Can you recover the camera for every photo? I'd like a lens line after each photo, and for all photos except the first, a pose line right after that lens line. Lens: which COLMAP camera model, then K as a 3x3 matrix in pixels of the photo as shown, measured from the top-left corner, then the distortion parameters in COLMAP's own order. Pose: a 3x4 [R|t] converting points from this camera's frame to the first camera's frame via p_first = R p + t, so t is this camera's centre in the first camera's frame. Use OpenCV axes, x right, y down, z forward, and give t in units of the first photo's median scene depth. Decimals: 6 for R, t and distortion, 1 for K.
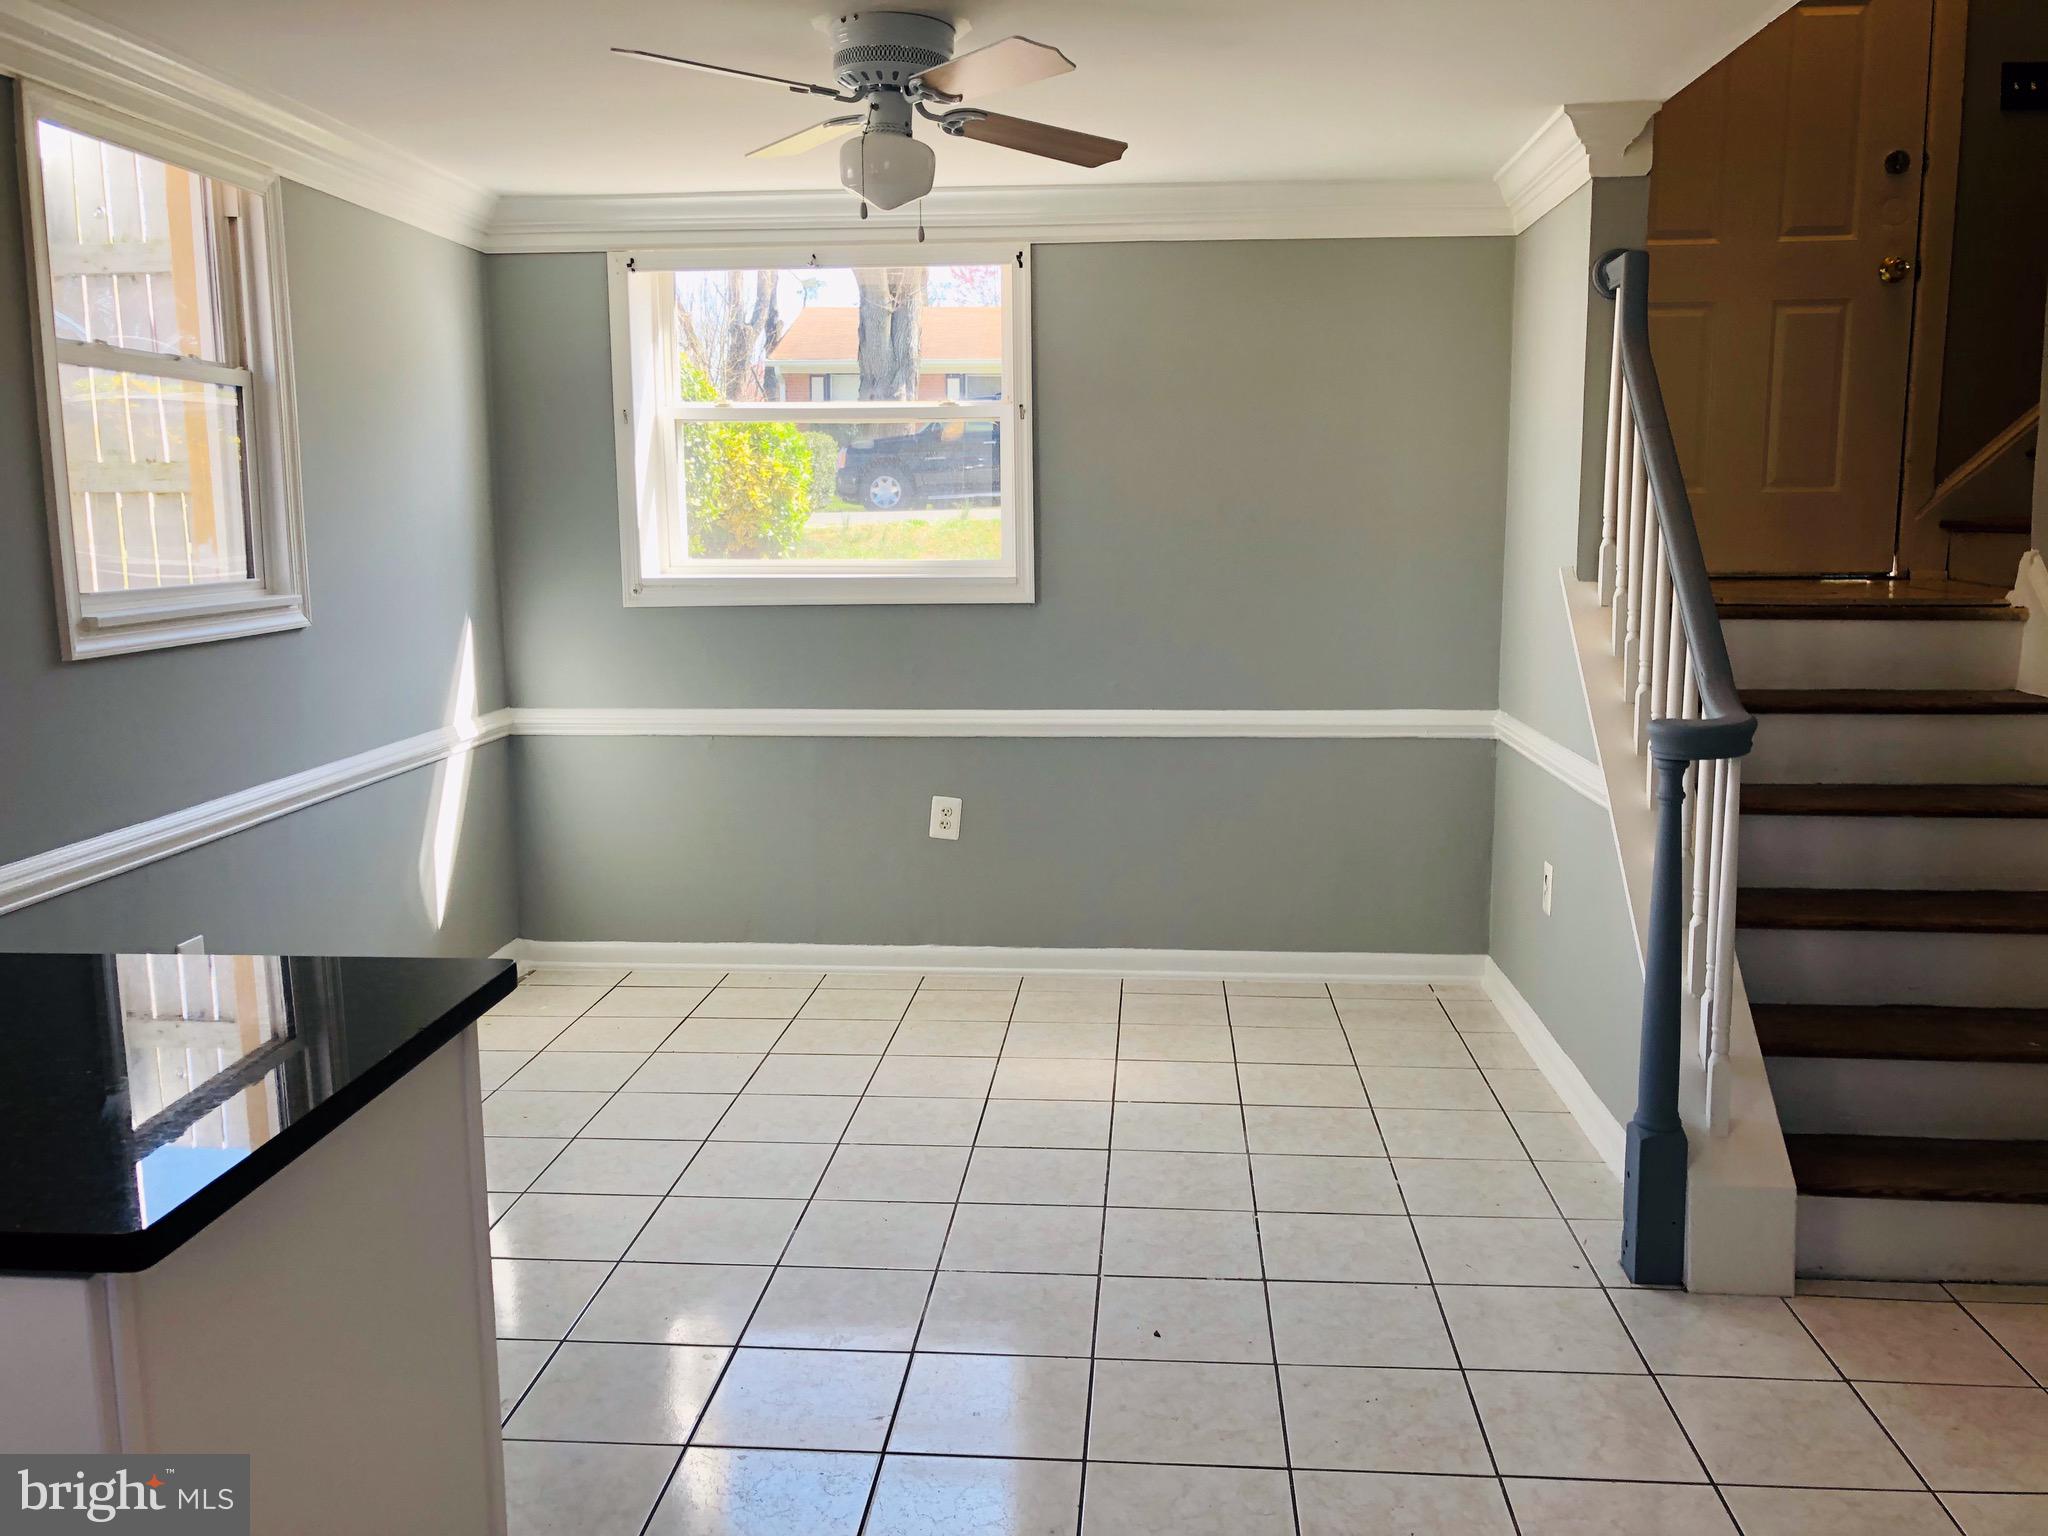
lens RADIAL K [[1646.0, 0, 1024.0], [0, 1646.0, 768.0], [0, 0, 1]] dist [0.004087, -0.008353]
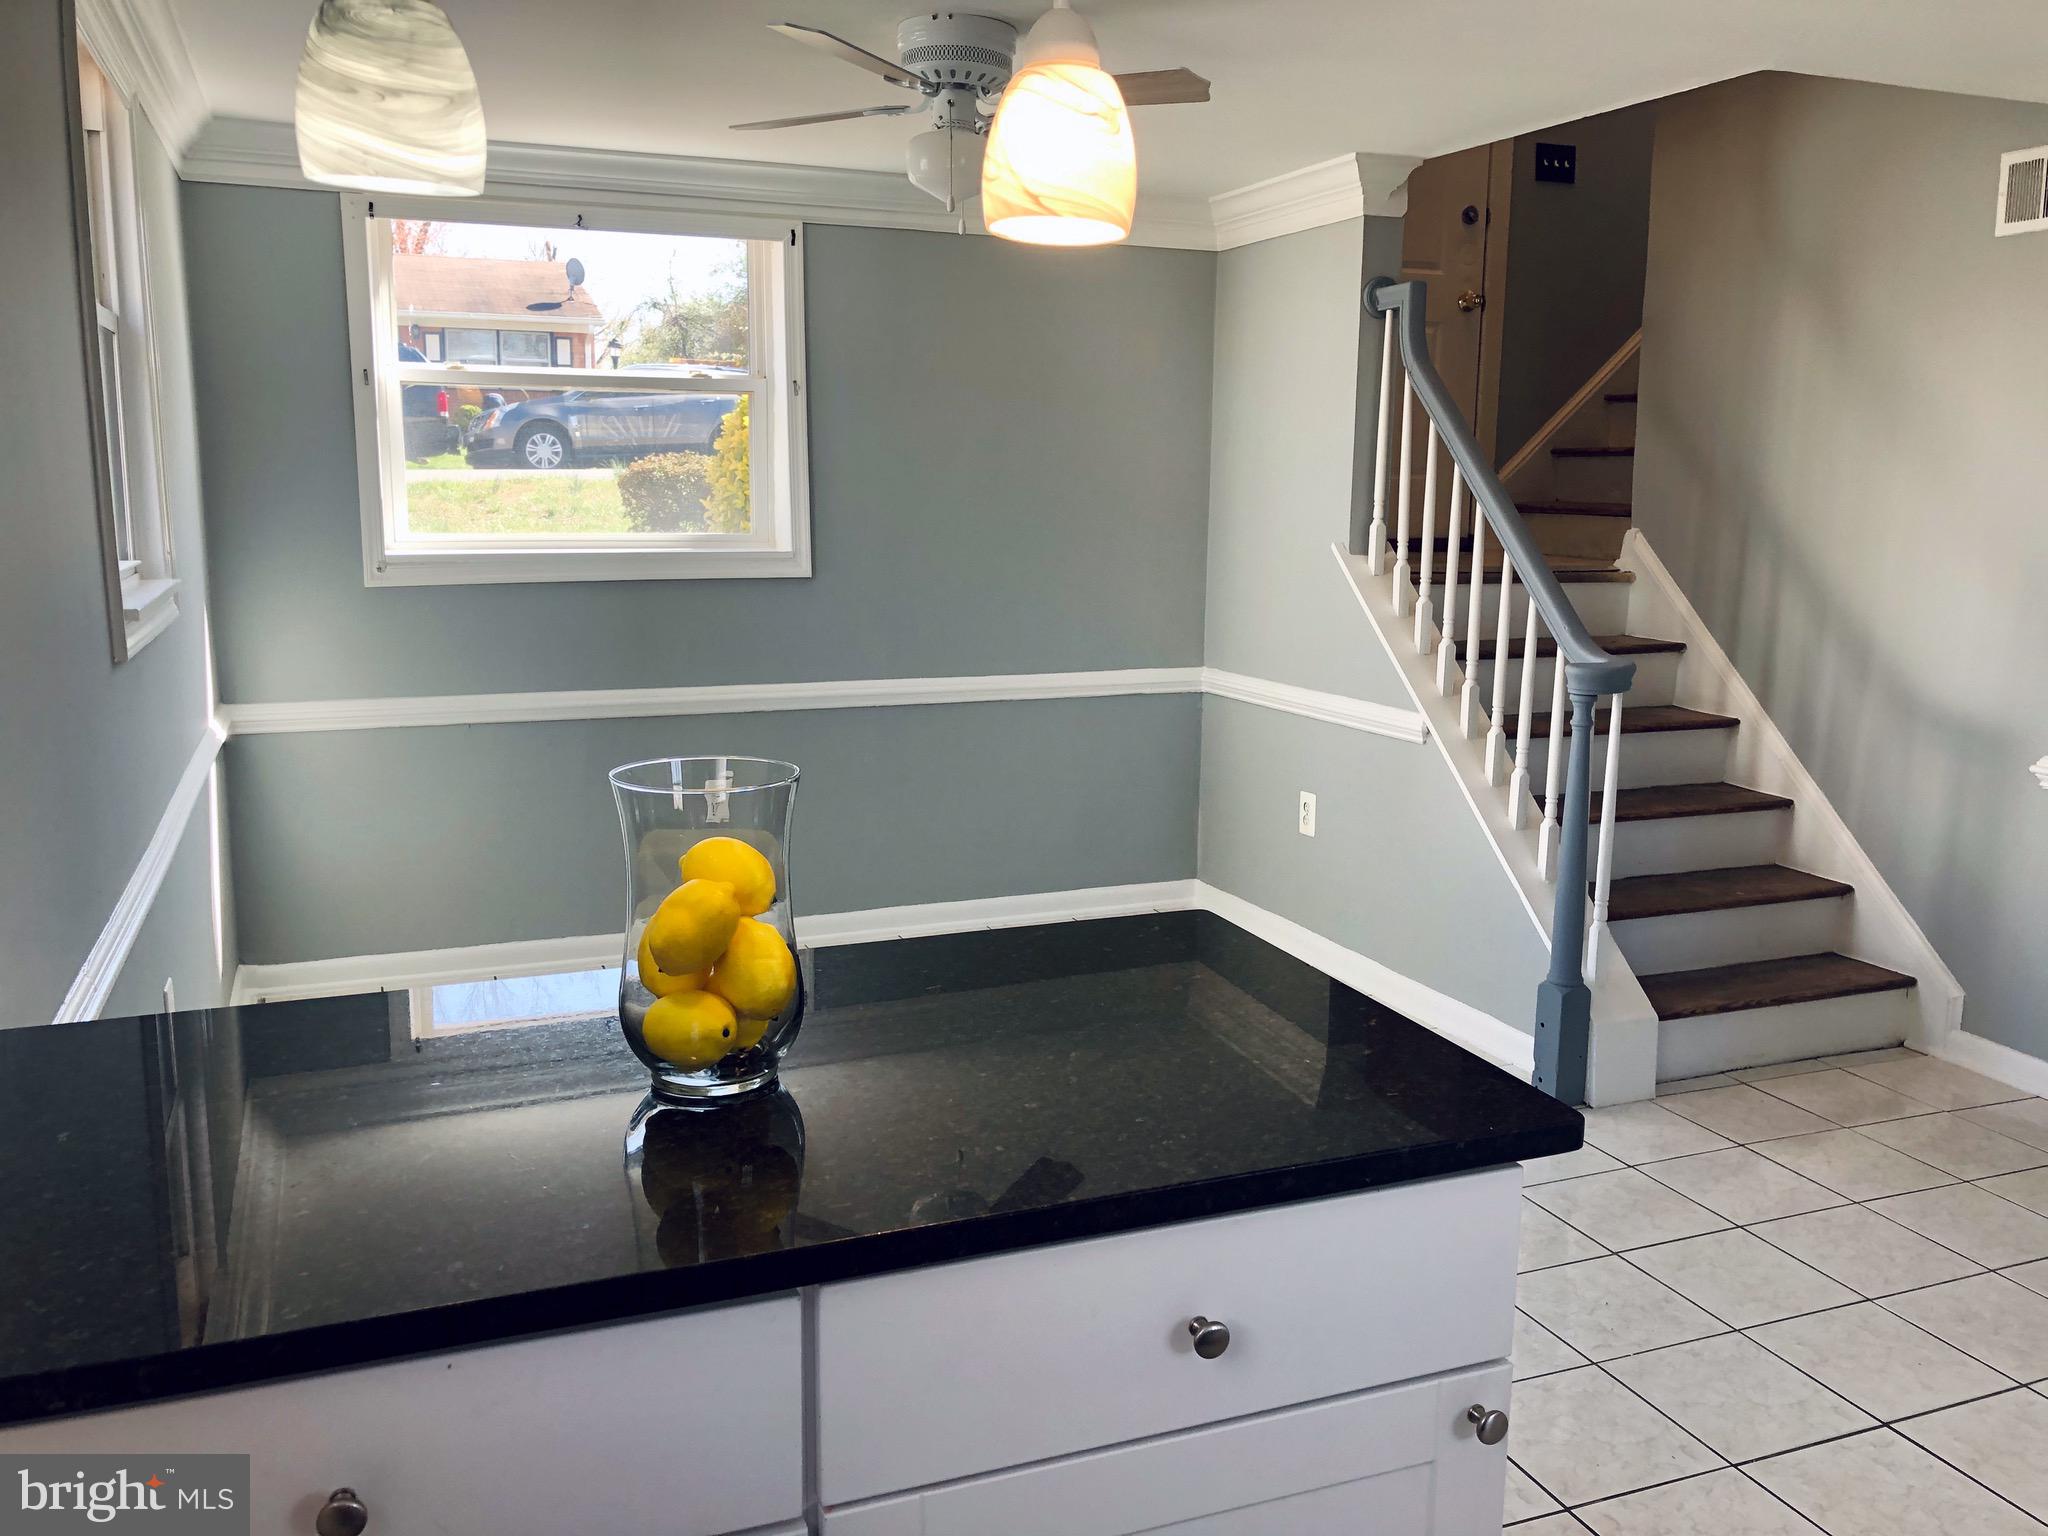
lens RADIAL K [[1666.6, 0, 1024.0], [0, 1666.6, 768.0], [0, 0, 1]] dist [-0.000419, 0.003706]
pose [[0.896089, -0.061452, 0.439600, -0.352489], [0.054878, 0.998110, 0.027663, -0.004113], [-0.440469, -0.000664, 0.897768, 0.018163]]
